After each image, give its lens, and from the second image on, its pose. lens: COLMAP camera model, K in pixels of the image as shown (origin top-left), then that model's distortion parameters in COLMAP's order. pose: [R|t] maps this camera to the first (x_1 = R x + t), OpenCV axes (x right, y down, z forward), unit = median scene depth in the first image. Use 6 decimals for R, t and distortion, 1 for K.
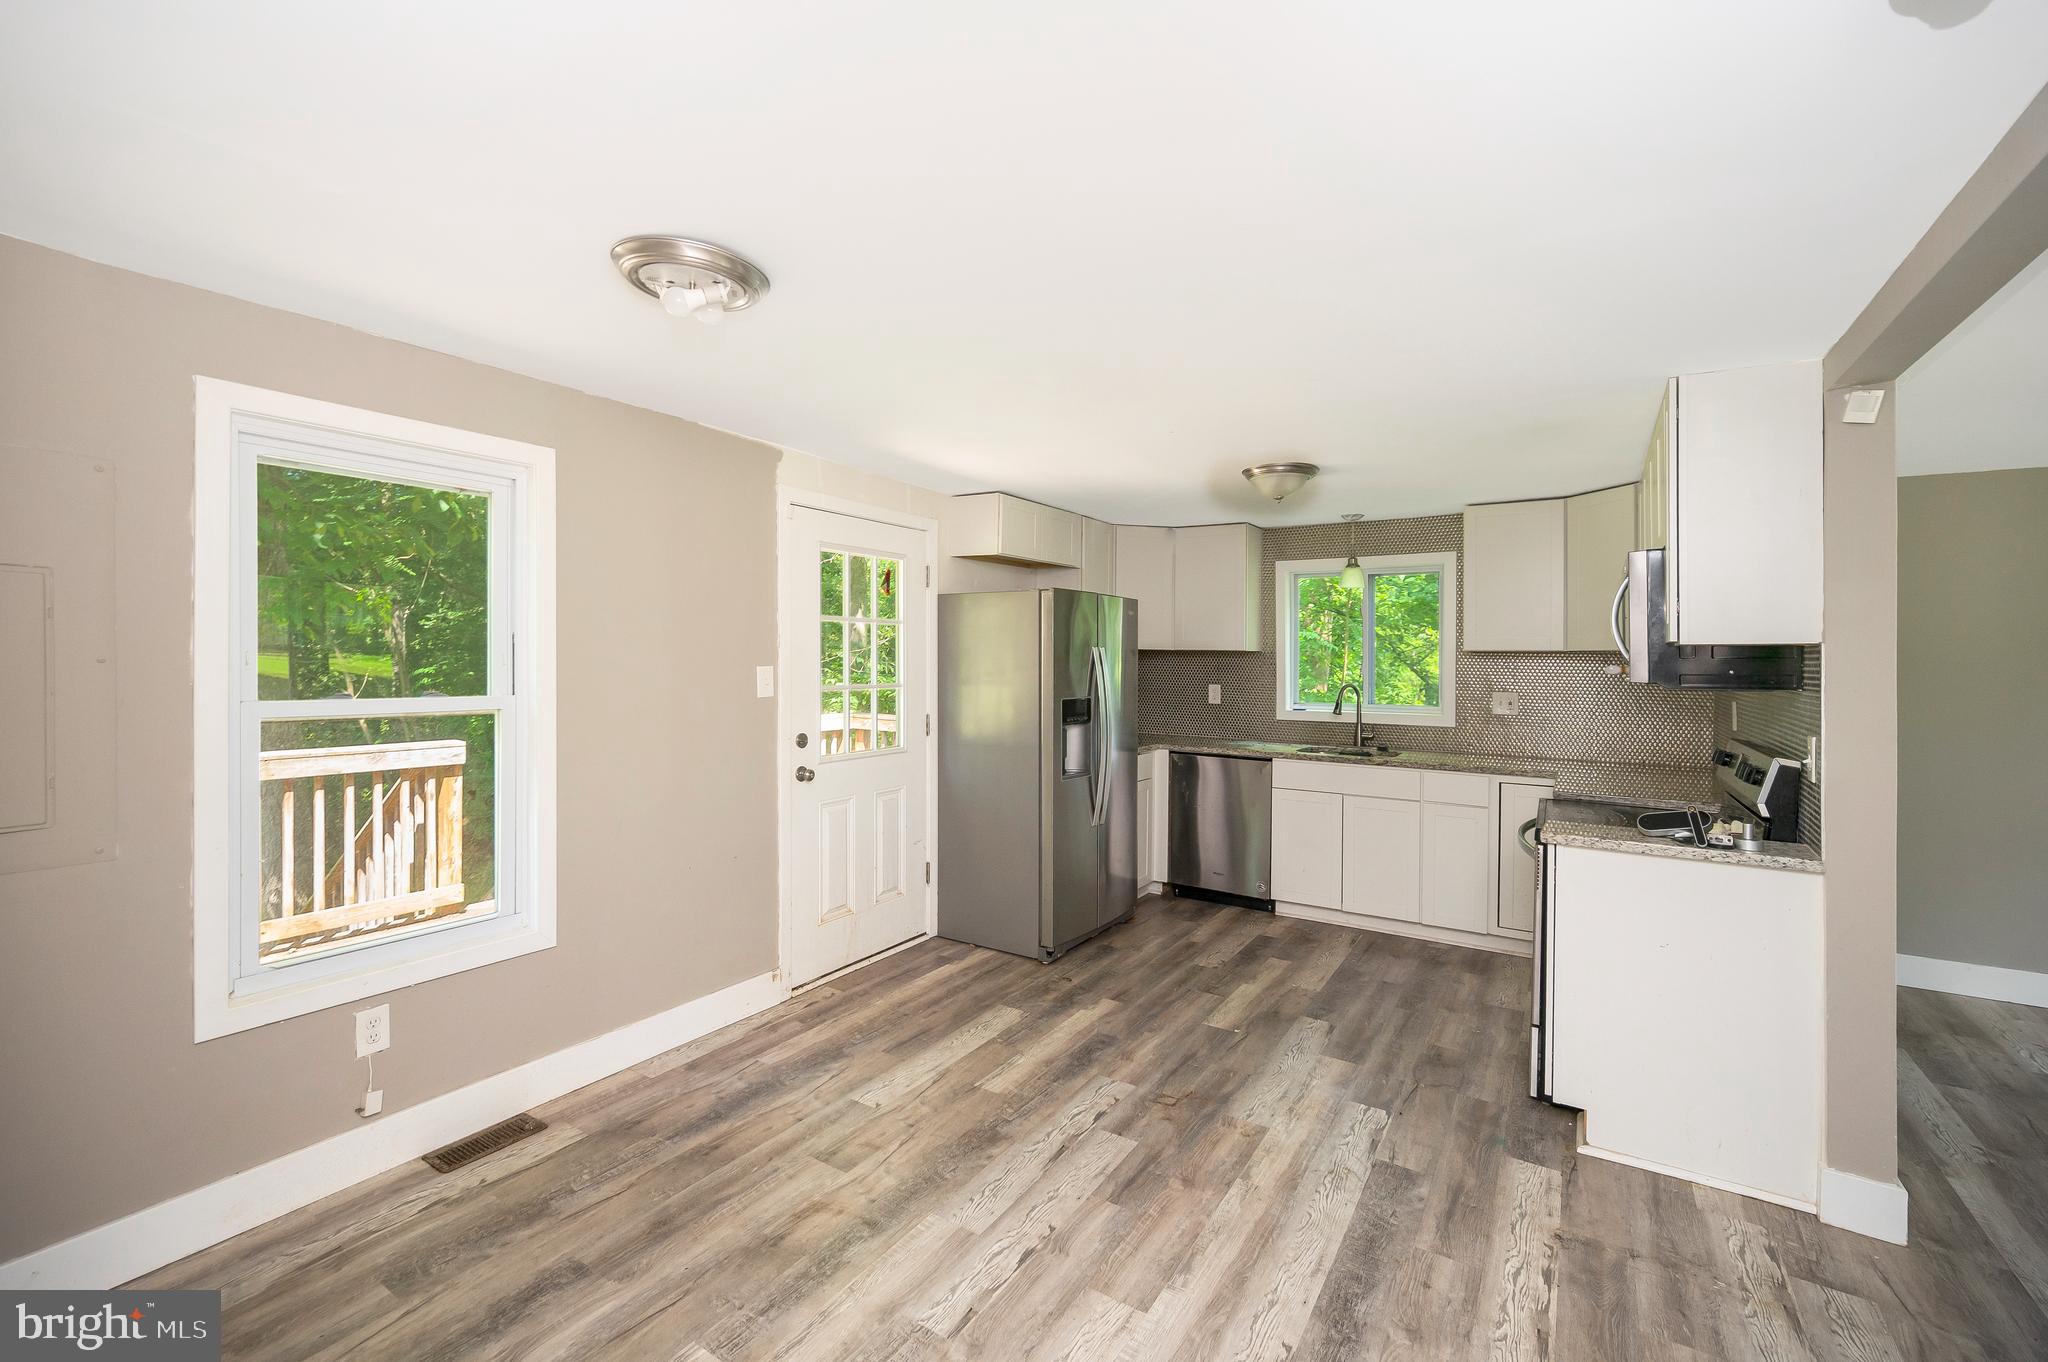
lens RADIAL K [[860.3, 0, 1067.5], [0, 860.3, 648.6], [0, 0, 1]] dist [0.009613, -0.002297]
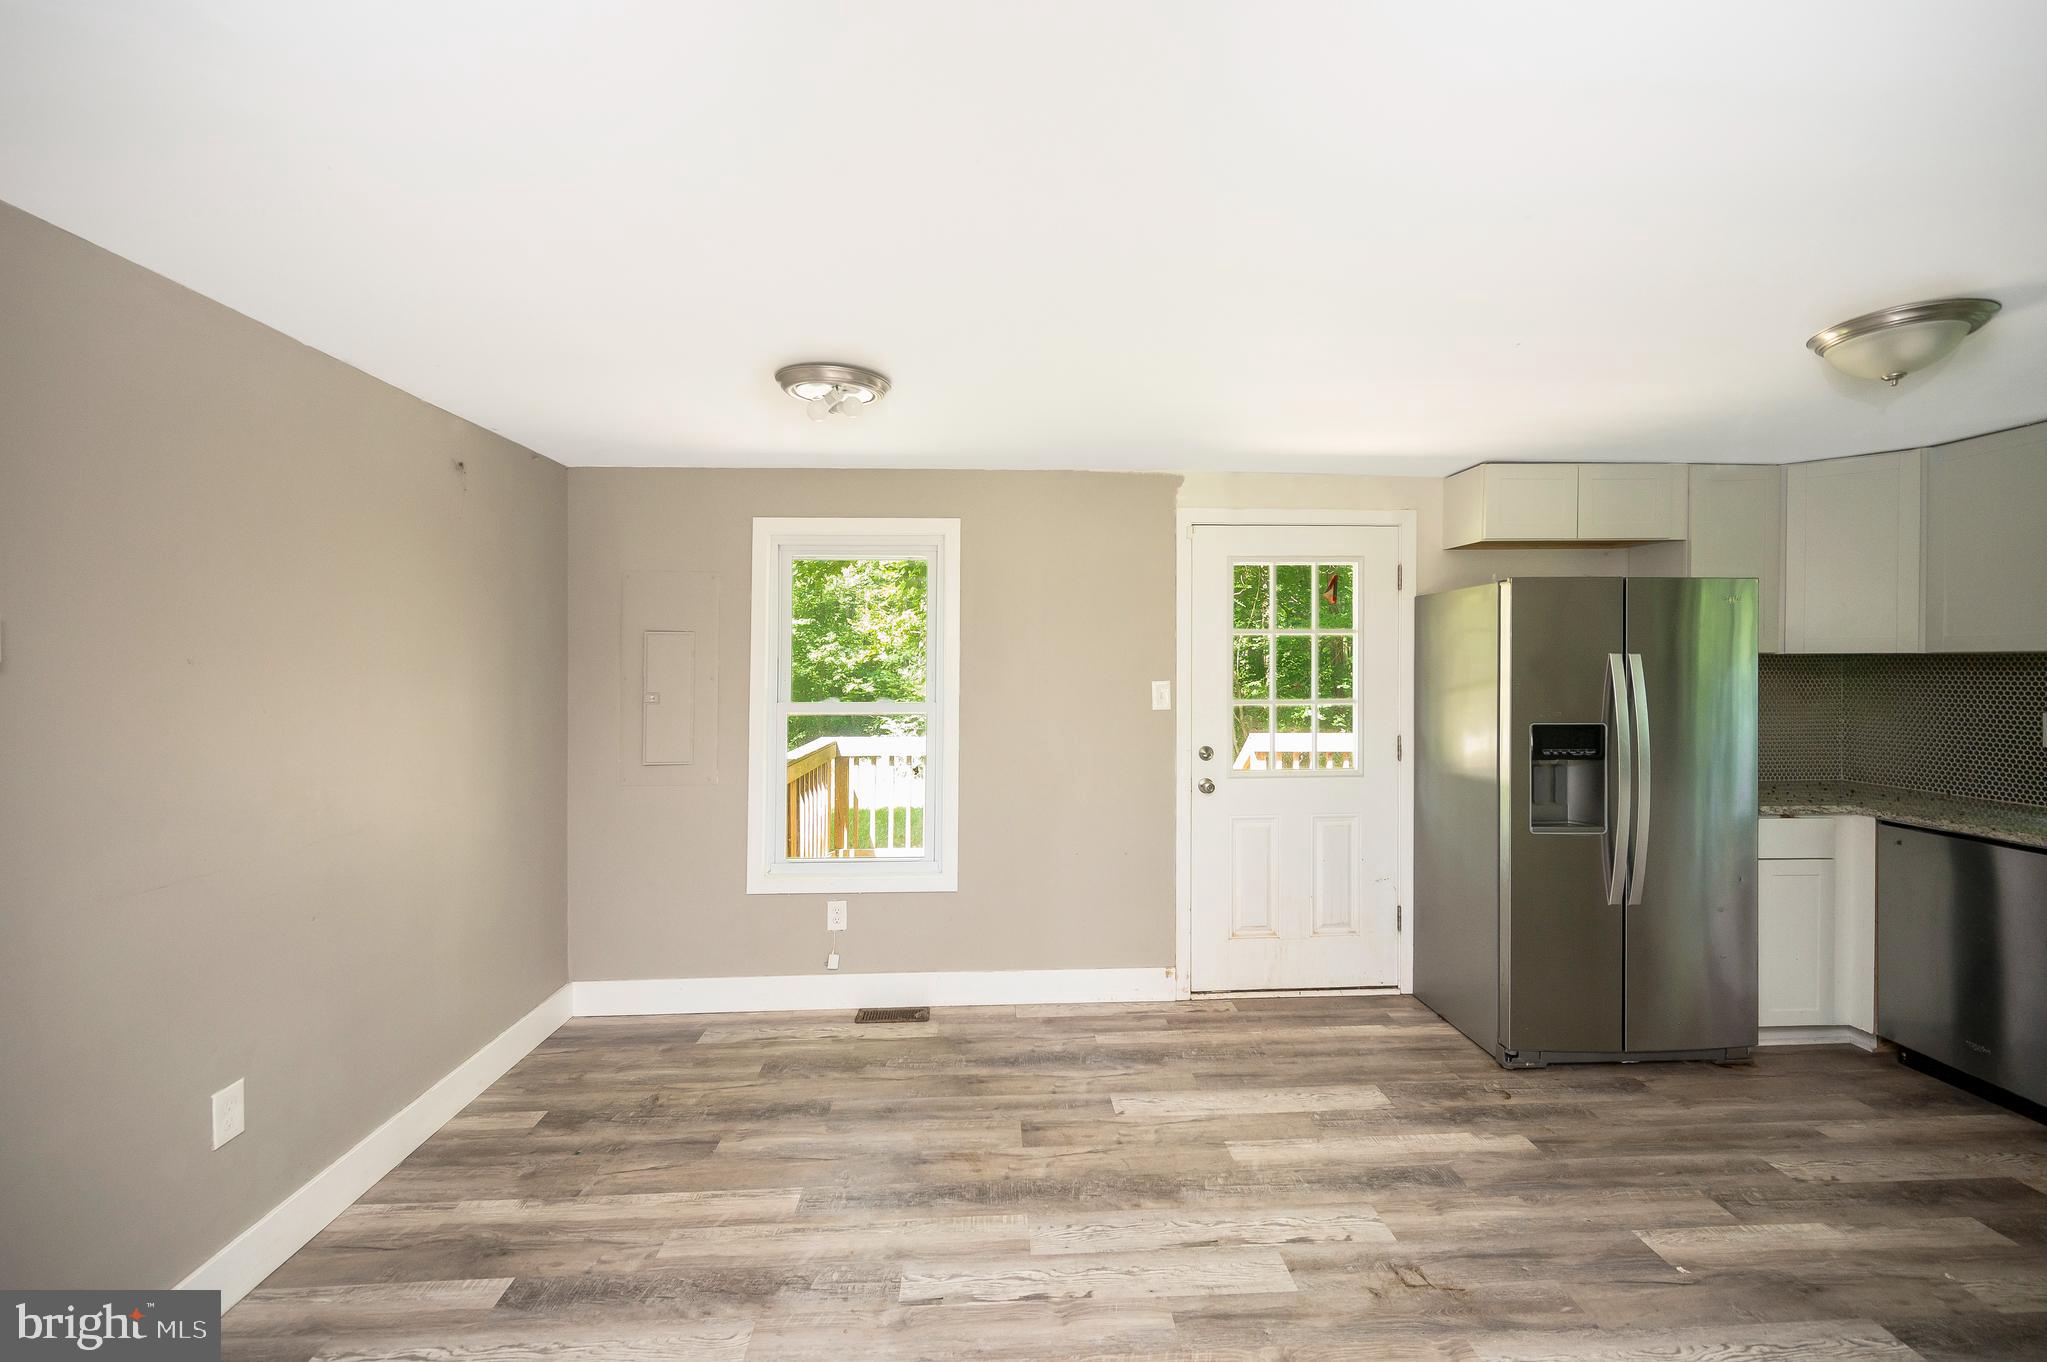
lens RADIAL K [[859.8, 0, 1058.1], [0, 859.8, 668.7], [0, 0, 1]] dist [0.009613, -0.002297]
pose [[0.580428, -0.009660, -0.814254, 0.381025], [0.018782, 0.999822, 0.001526, 0.001072], [0.814095, -0.016179, 0.580507, 0.238230]]
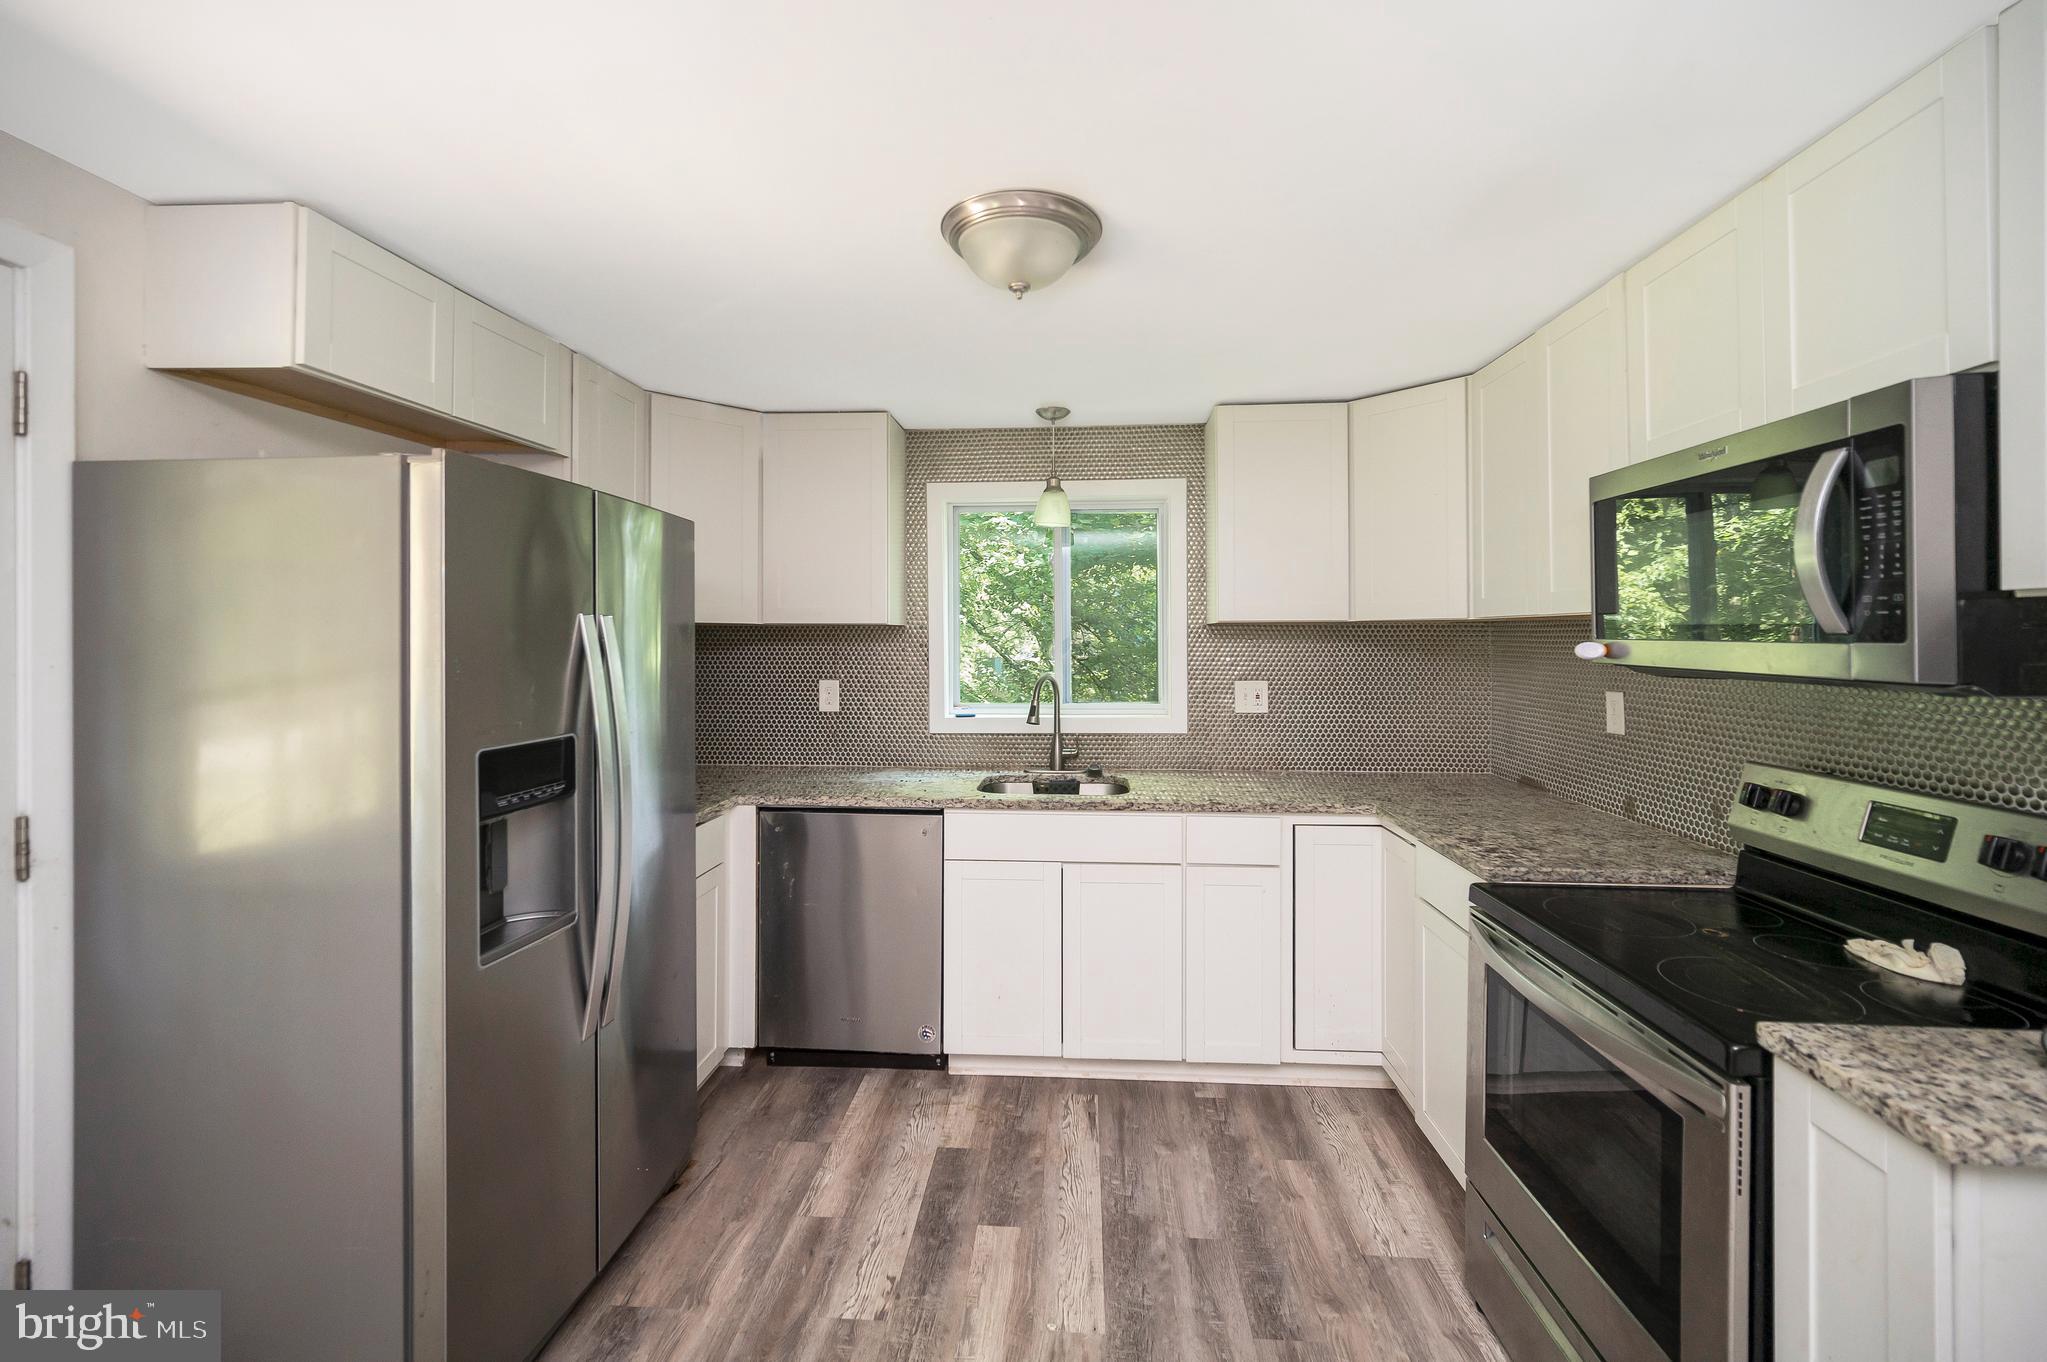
lens RADIAL K [[859.8, 0, 1031.4], [0, 859.8, 638.7], [0, 0, 1]] dist [0.009613, -0.002297]
pose [[0.898206, -0.010847, 0.439442, 0.047389], [0.003192, 0.999830, 0.018155, 0.002864], [-0.439564, -0.014904, 0.898088, 0.579121]]
